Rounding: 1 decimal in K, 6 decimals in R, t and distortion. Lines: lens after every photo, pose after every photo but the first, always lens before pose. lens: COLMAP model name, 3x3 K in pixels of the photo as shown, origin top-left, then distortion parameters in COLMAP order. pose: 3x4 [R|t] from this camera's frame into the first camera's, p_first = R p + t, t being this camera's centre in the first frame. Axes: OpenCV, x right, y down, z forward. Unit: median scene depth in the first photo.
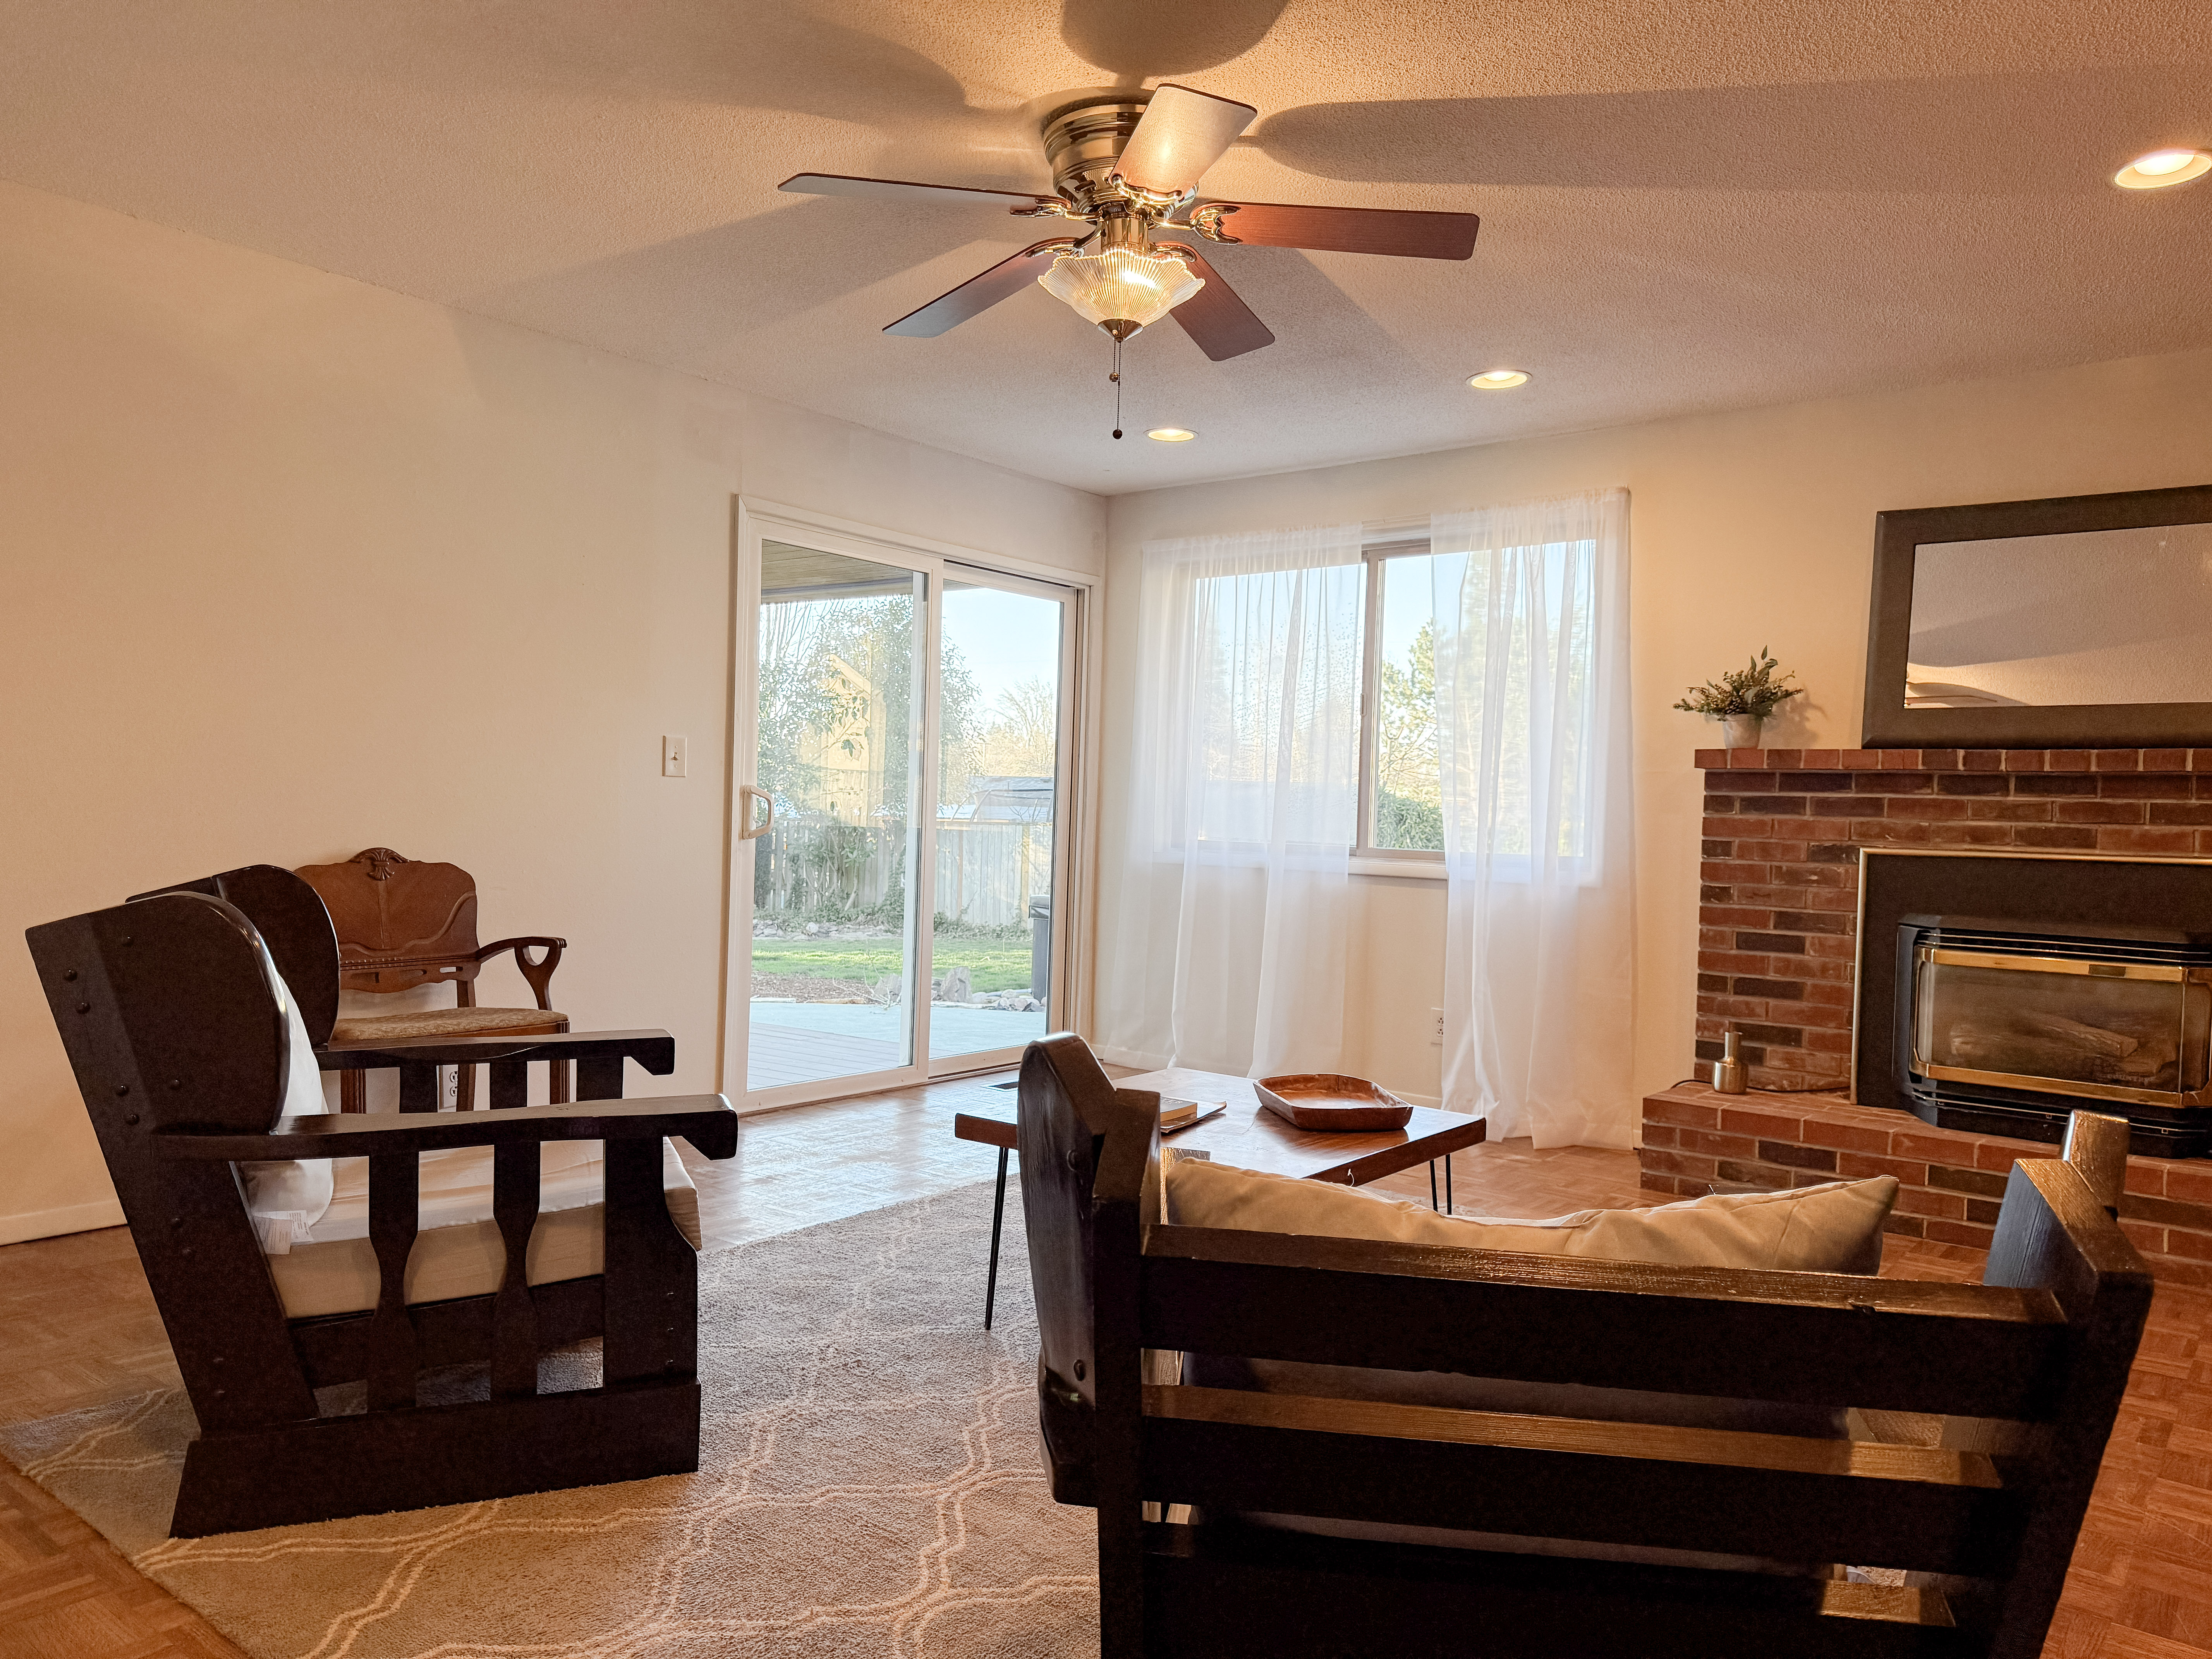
lens RADIAL K [[1555.5, 0, 1098.2], [0, 1555.5, 831.5], [0, 0, 1]] dist [0.050824, -0.031483]
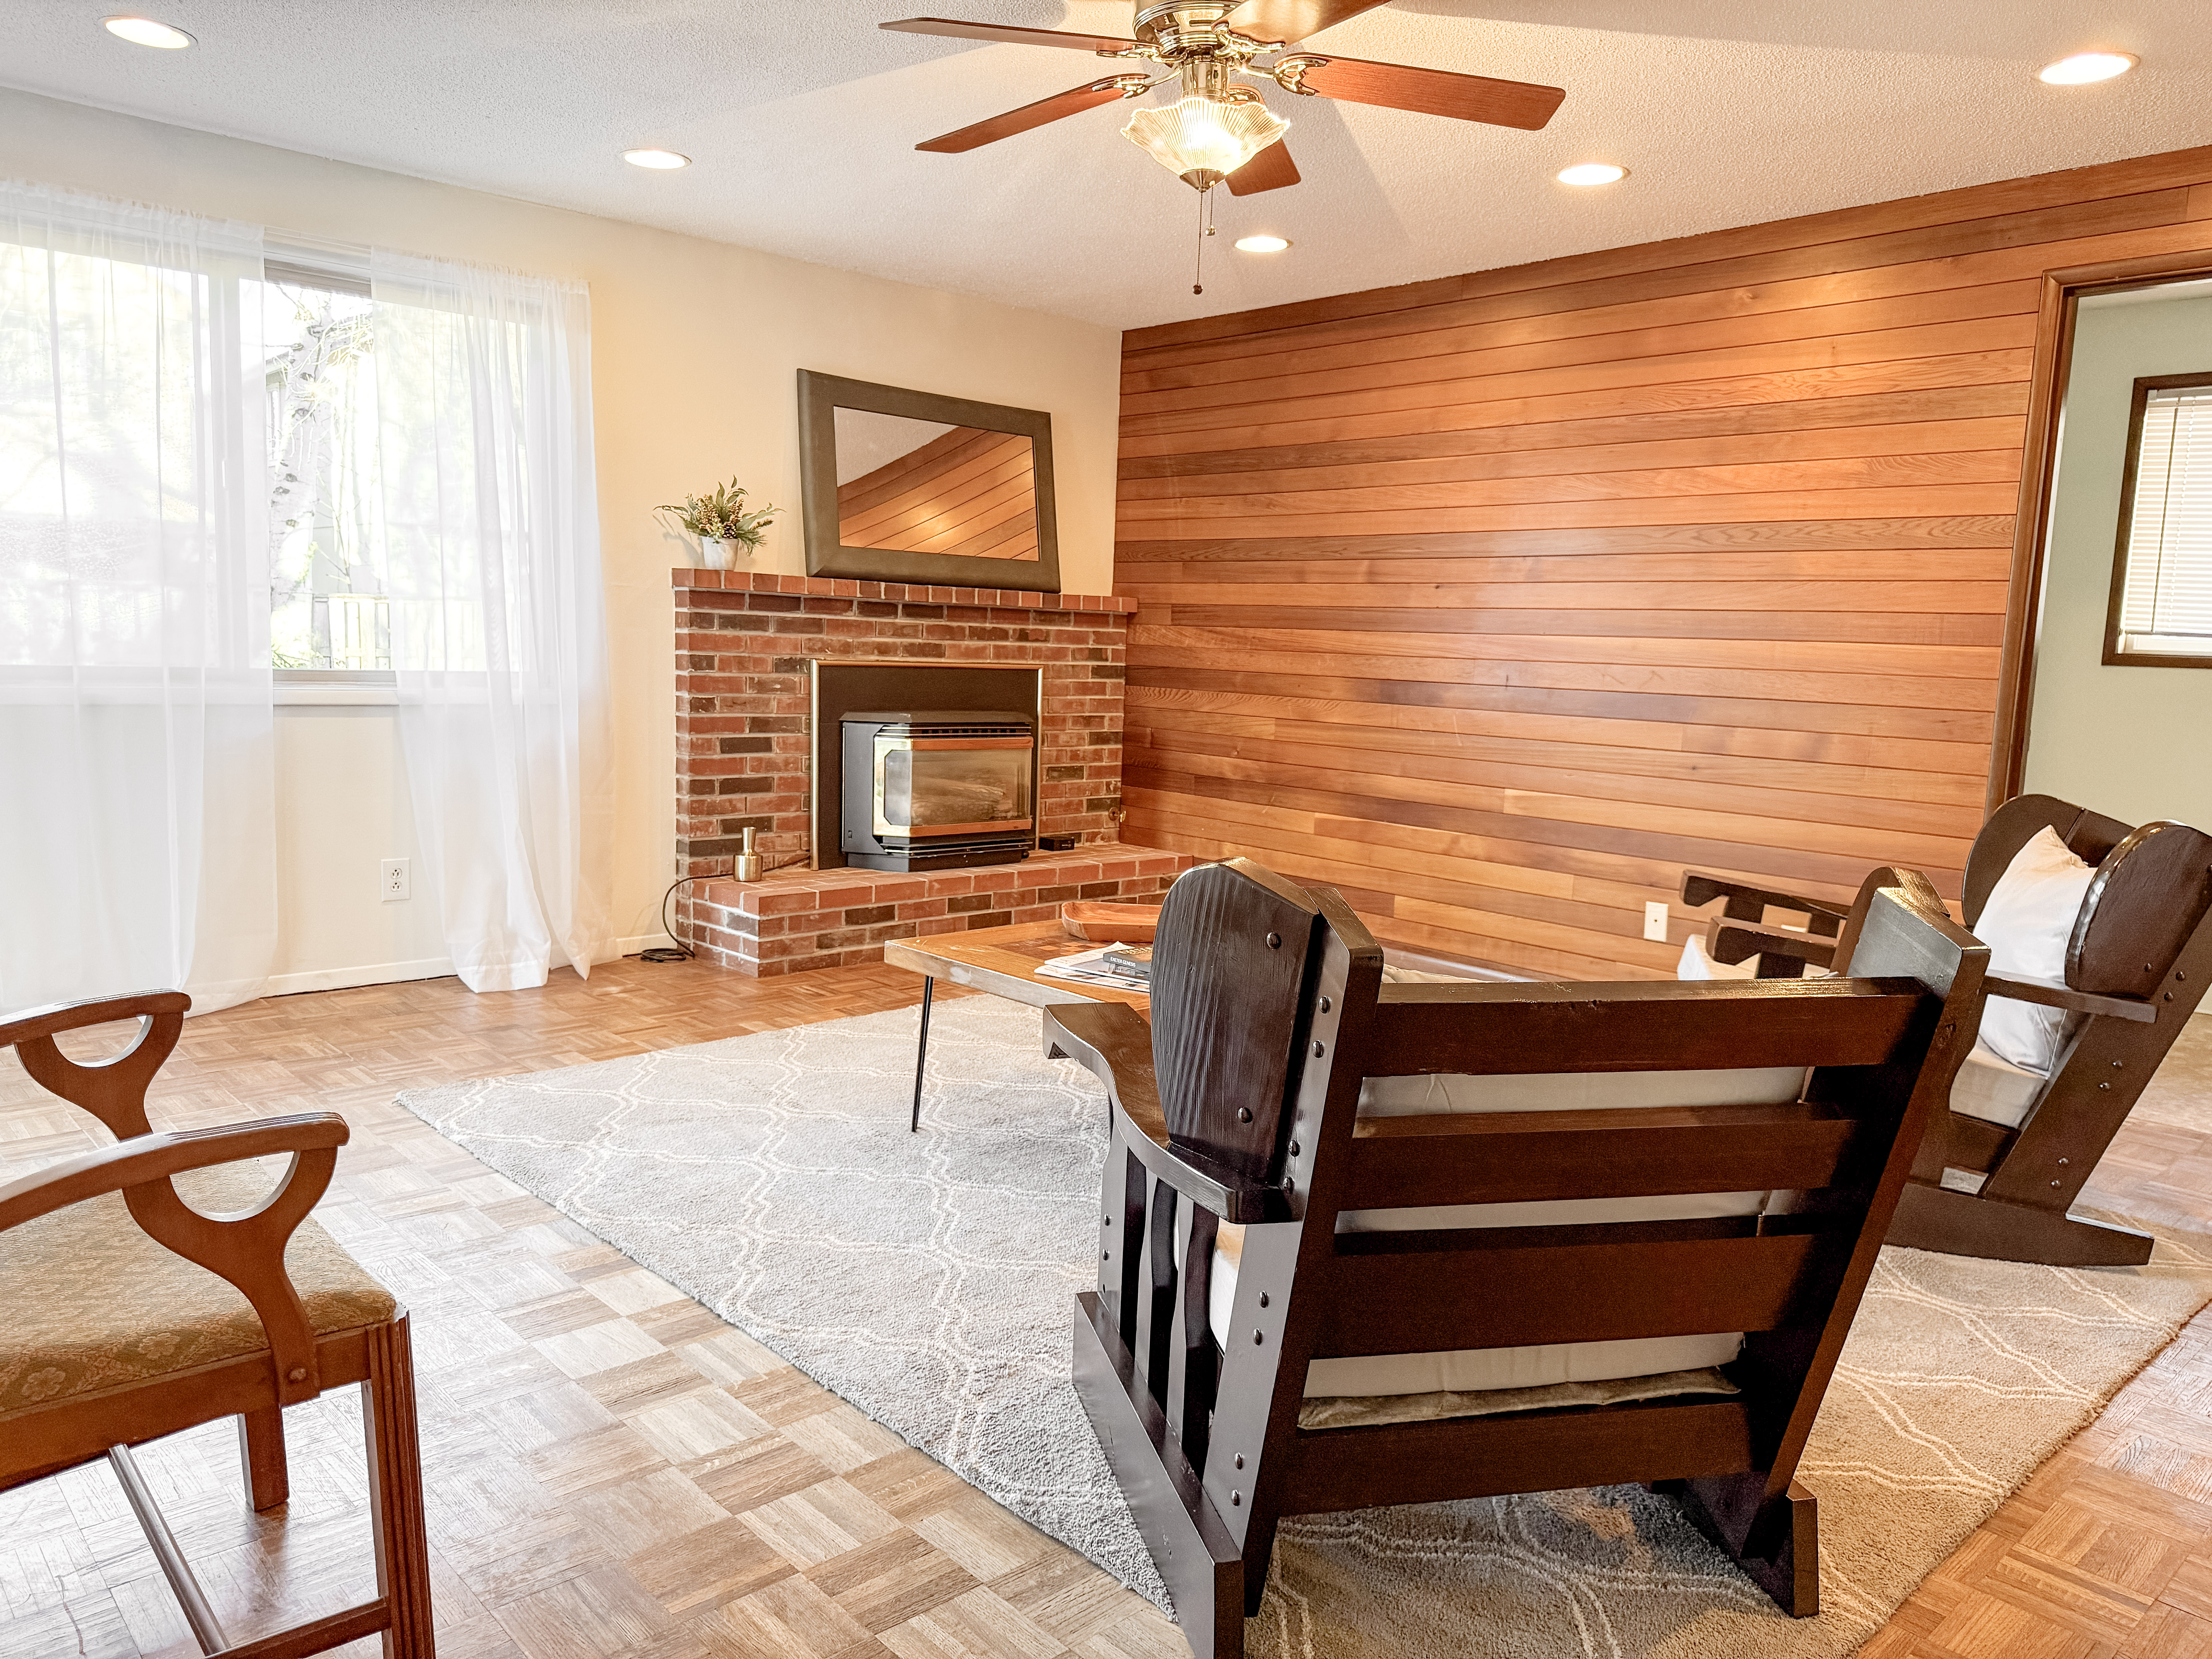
lens RADIAL K [[1555.5, 0, 1111.5], [0, 1555.5, 830.7], [0, 0, 1]] dist [0.050824, -0.031483]
pose [[0.143096, -0.149206, 0.978397, -0.659231], [-0.022949, 0.987805, 0.153997, -0.048771], [-0.989443, -0.044490, 0.137927, 0.589603]]
